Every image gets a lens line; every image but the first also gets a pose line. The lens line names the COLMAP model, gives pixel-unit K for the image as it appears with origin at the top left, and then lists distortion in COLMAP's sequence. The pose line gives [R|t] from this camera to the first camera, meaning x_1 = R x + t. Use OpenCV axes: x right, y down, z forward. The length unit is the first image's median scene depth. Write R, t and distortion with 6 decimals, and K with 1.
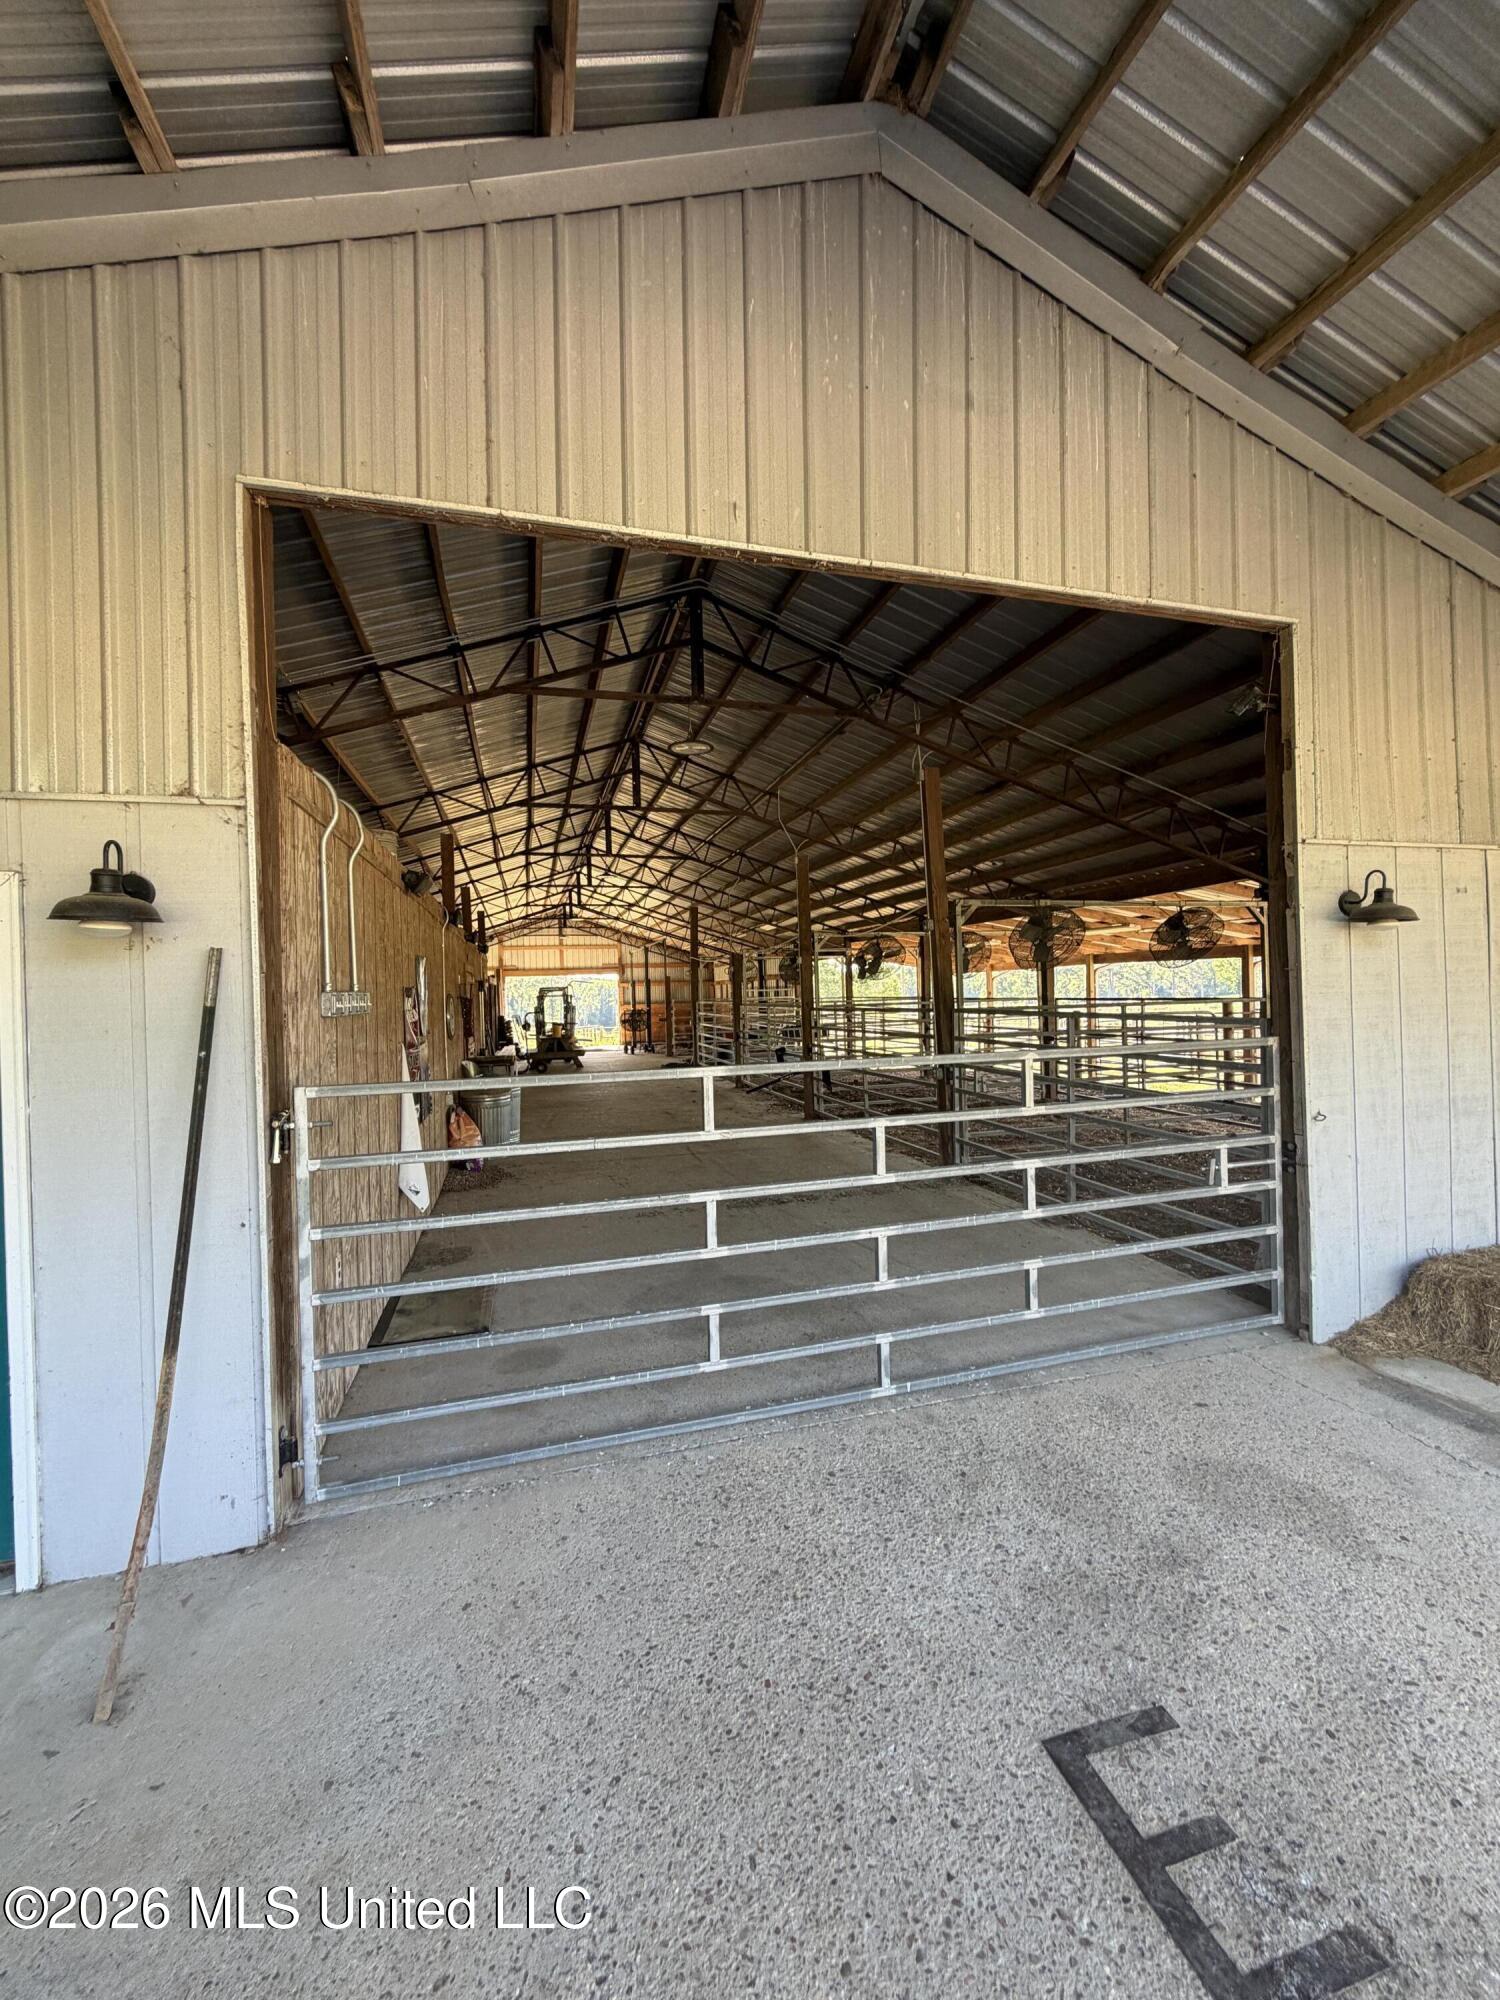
lens RADIAL K [[799.2, 0, 751.4], [0, 799.2, 998.5], [0, 0, 1]] dist [-0.001364, 0.000147]
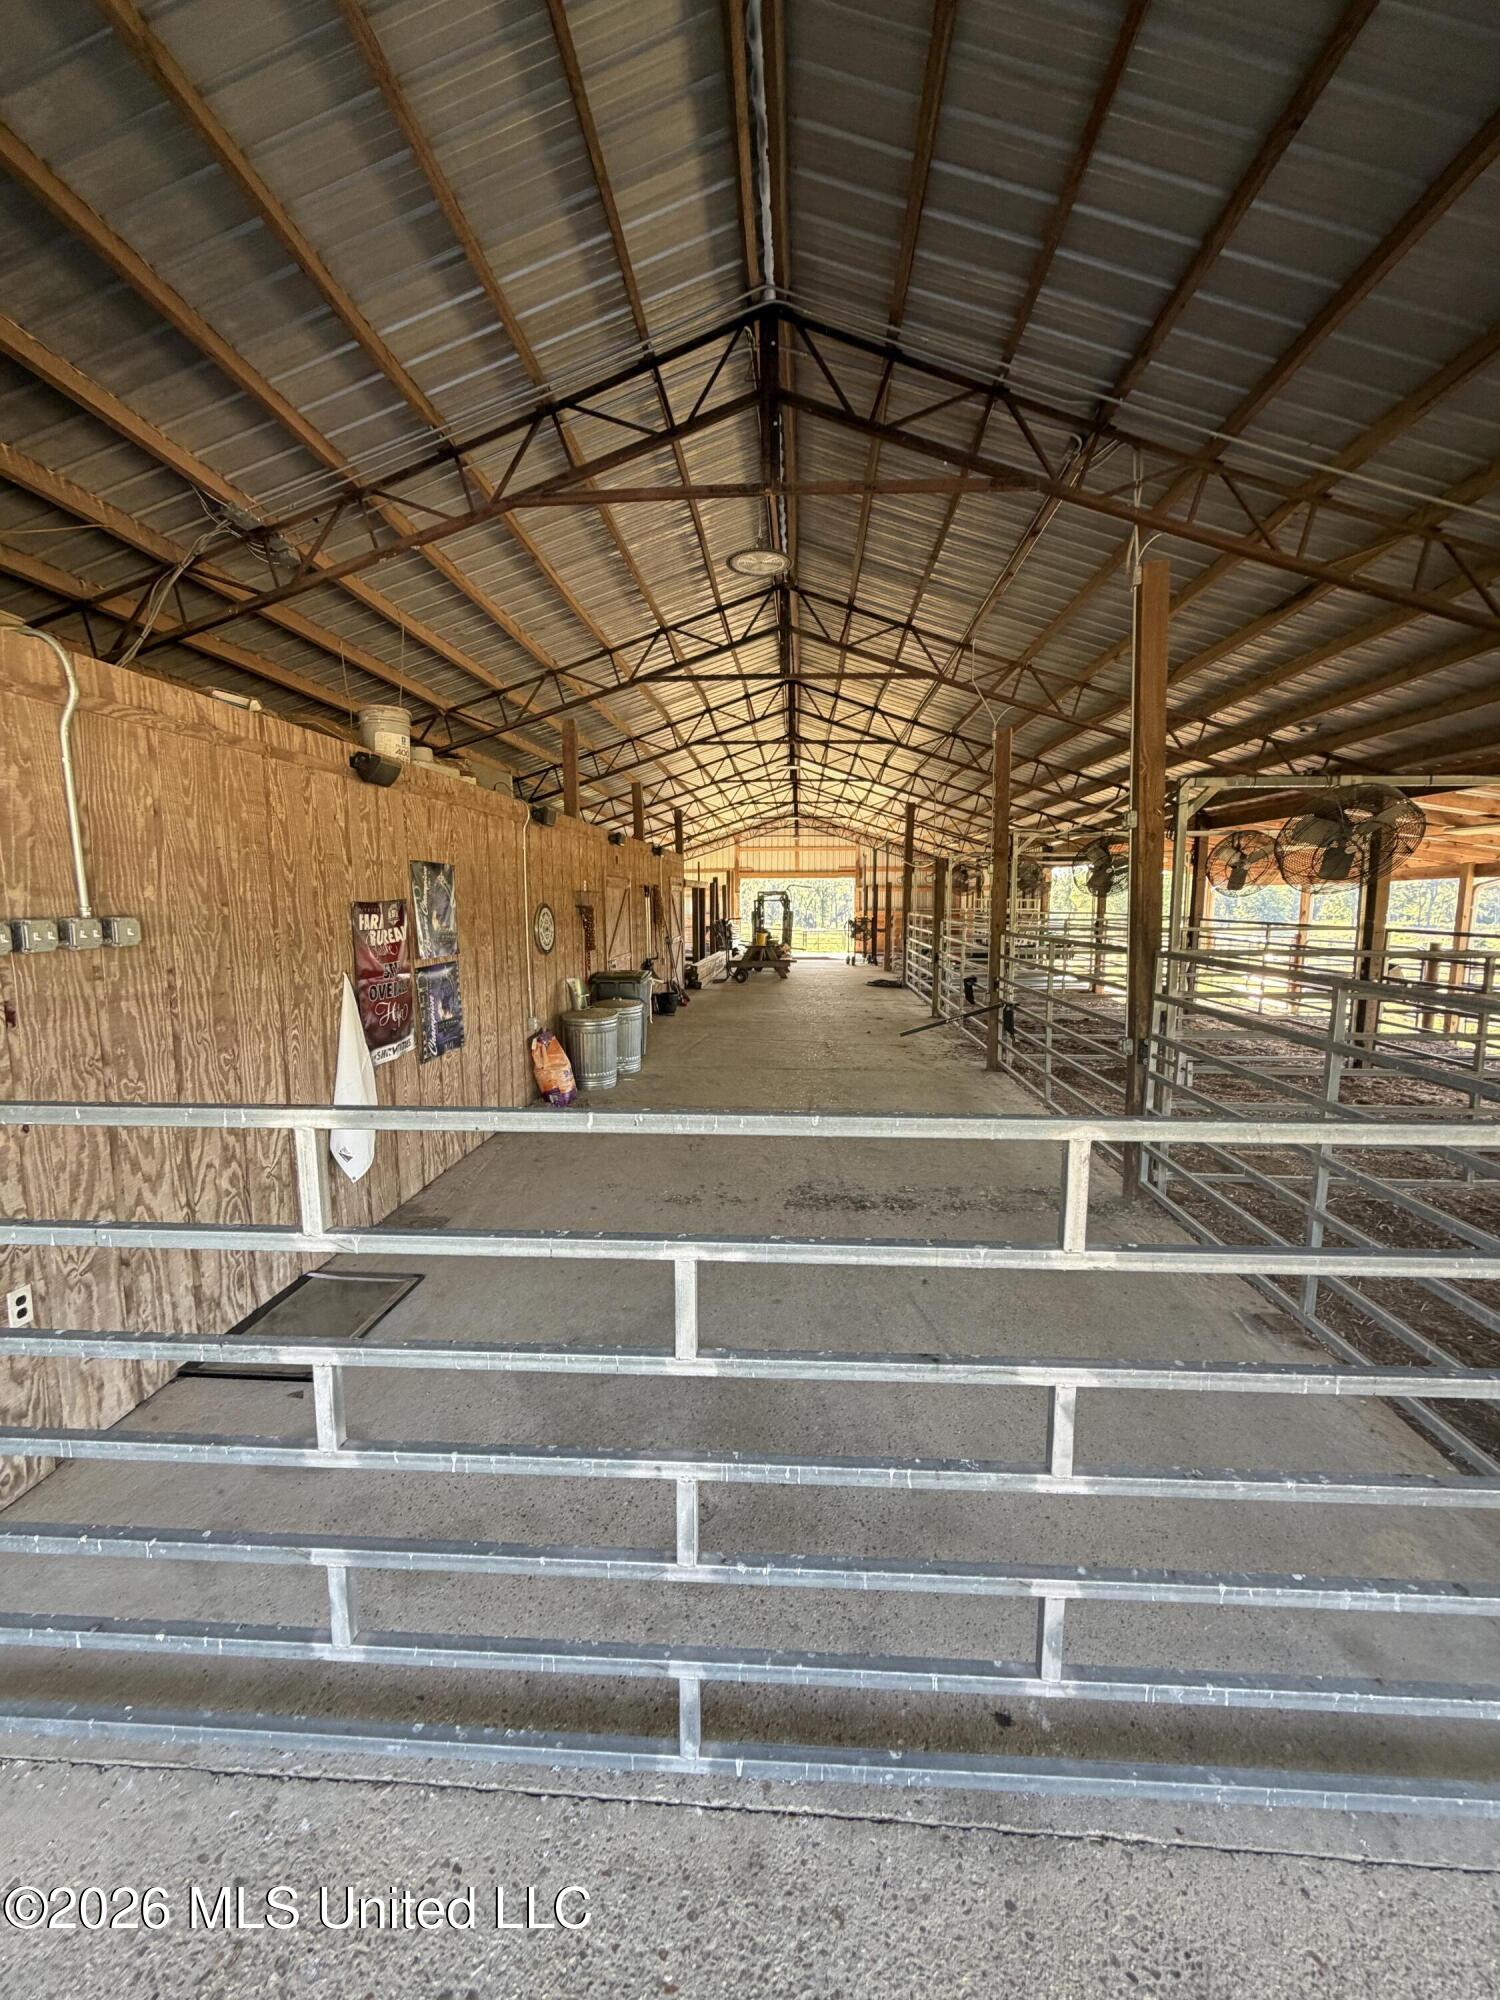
lens RADIAL K [[799.2, 0, 751.4], [0, 799.2, 998.5], [0, 0, 1]] dist [-0.001364, 0.000147]
pose [[0.942634, 0.066741, -0.327089, 0.144726], [-0.026530, 0.991689, 0.125892, -0.019776], [0.332773, -0.109993, 0.936570, 0.258547]]
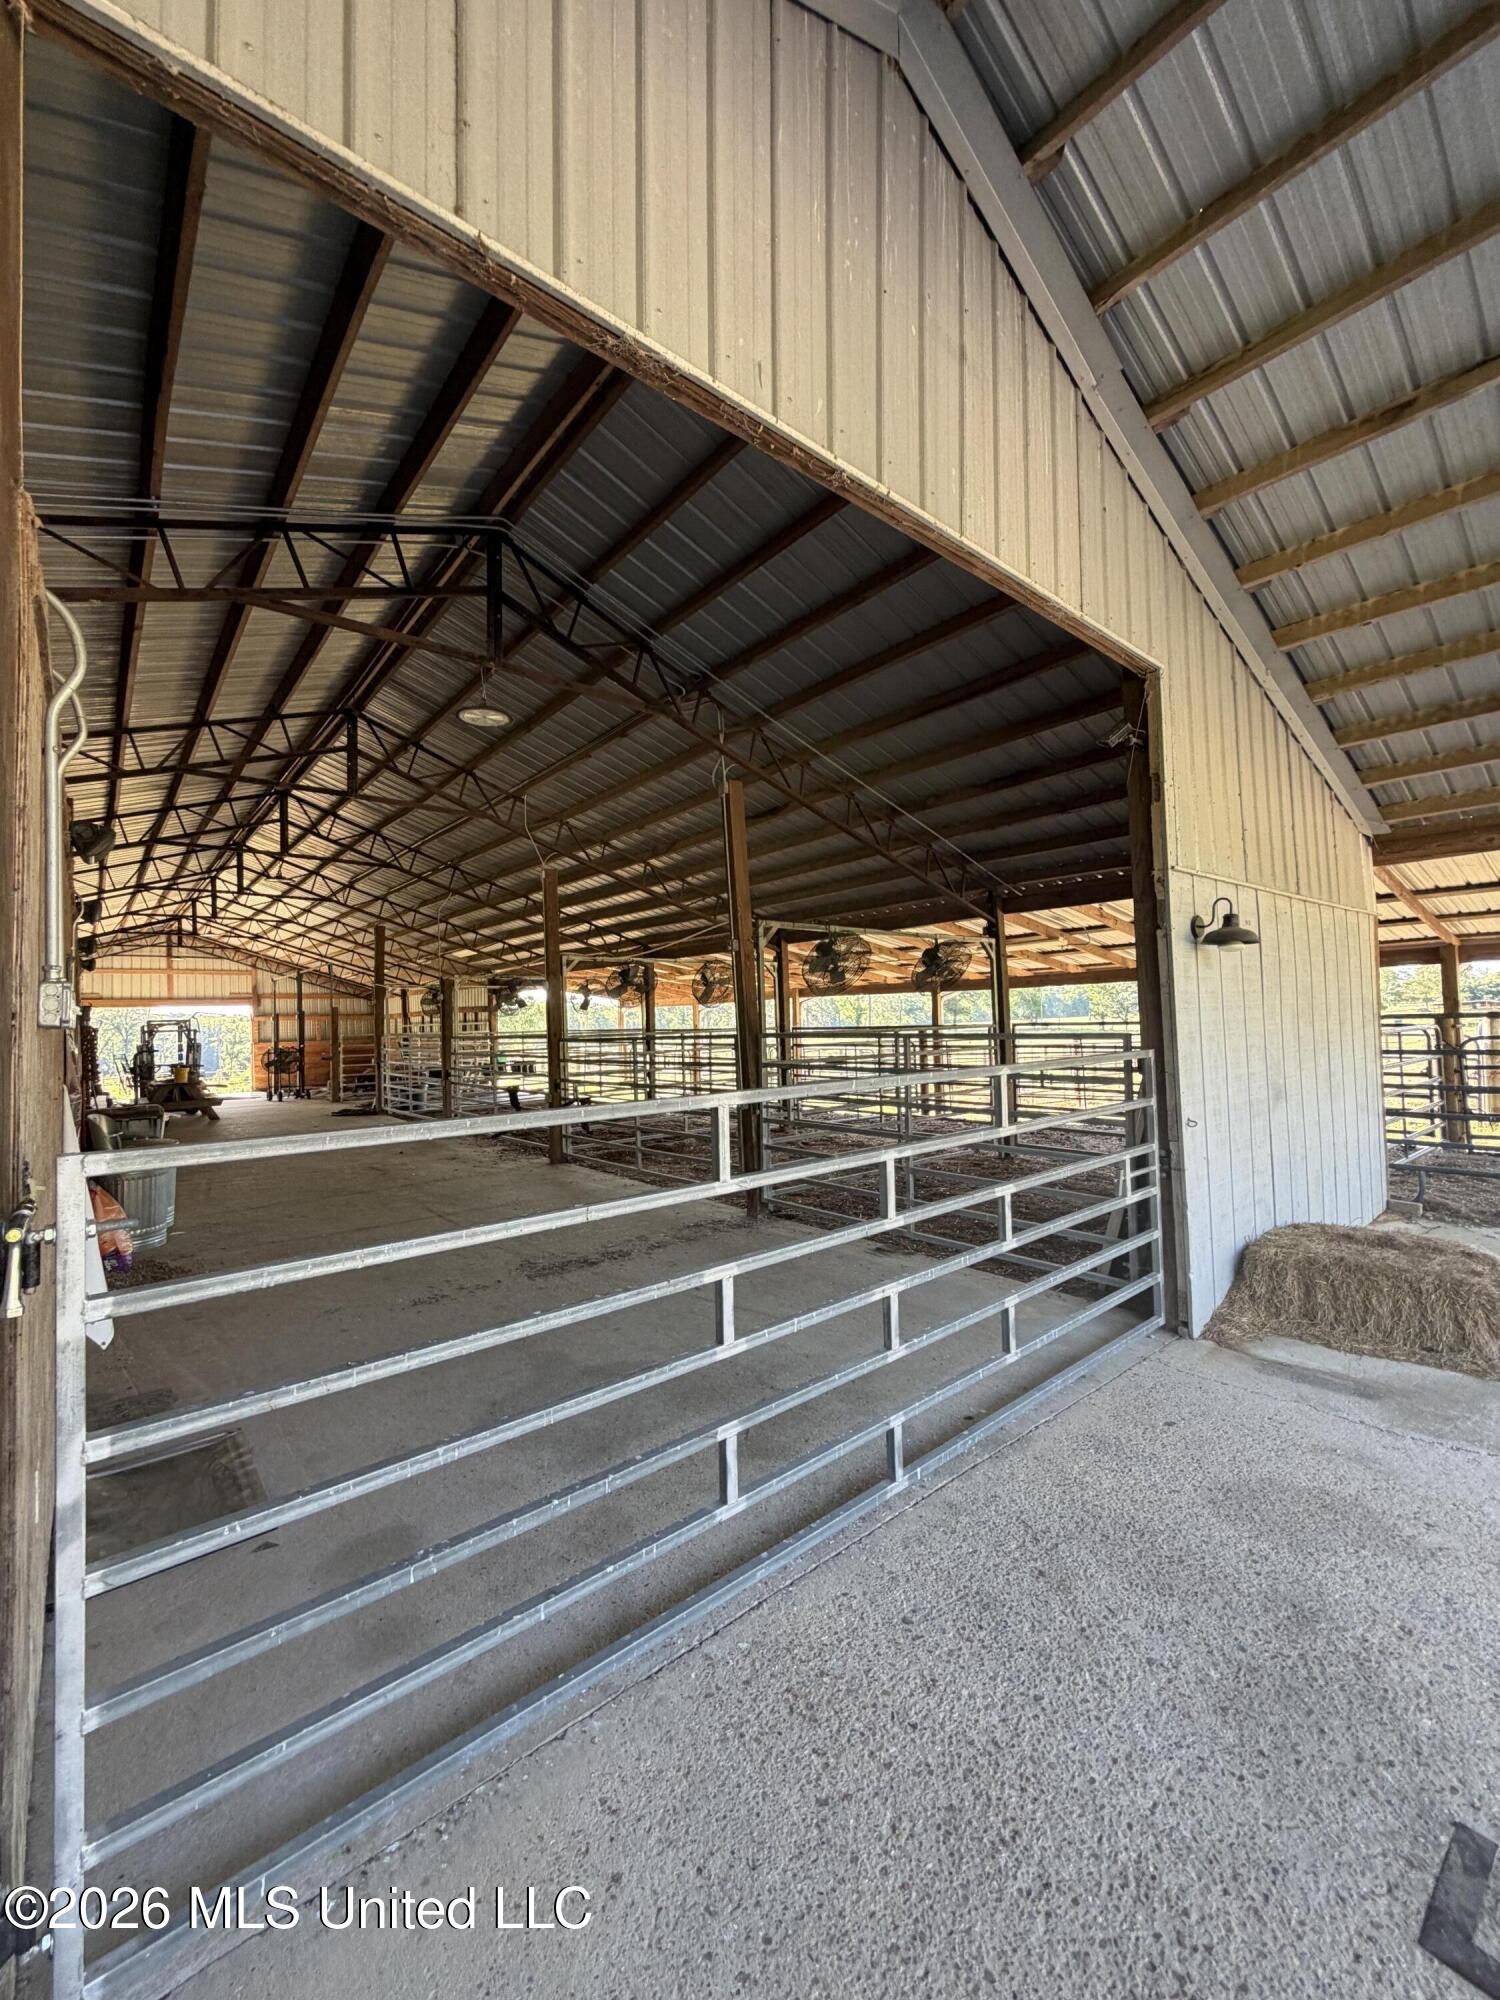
lens RADIAL K [[800.2, 0, 754.6], [0, 800.2, 997.2], [0, 0, 1]] dist [-0.000824, 0.000447]
pose [[0.911322, 0.014014, 0.411456, -0.133668], [0.006148, 0.998846, -0.047637, 0.013396], [-0.411649, 0.045942, 0.910184, 0.126905]]
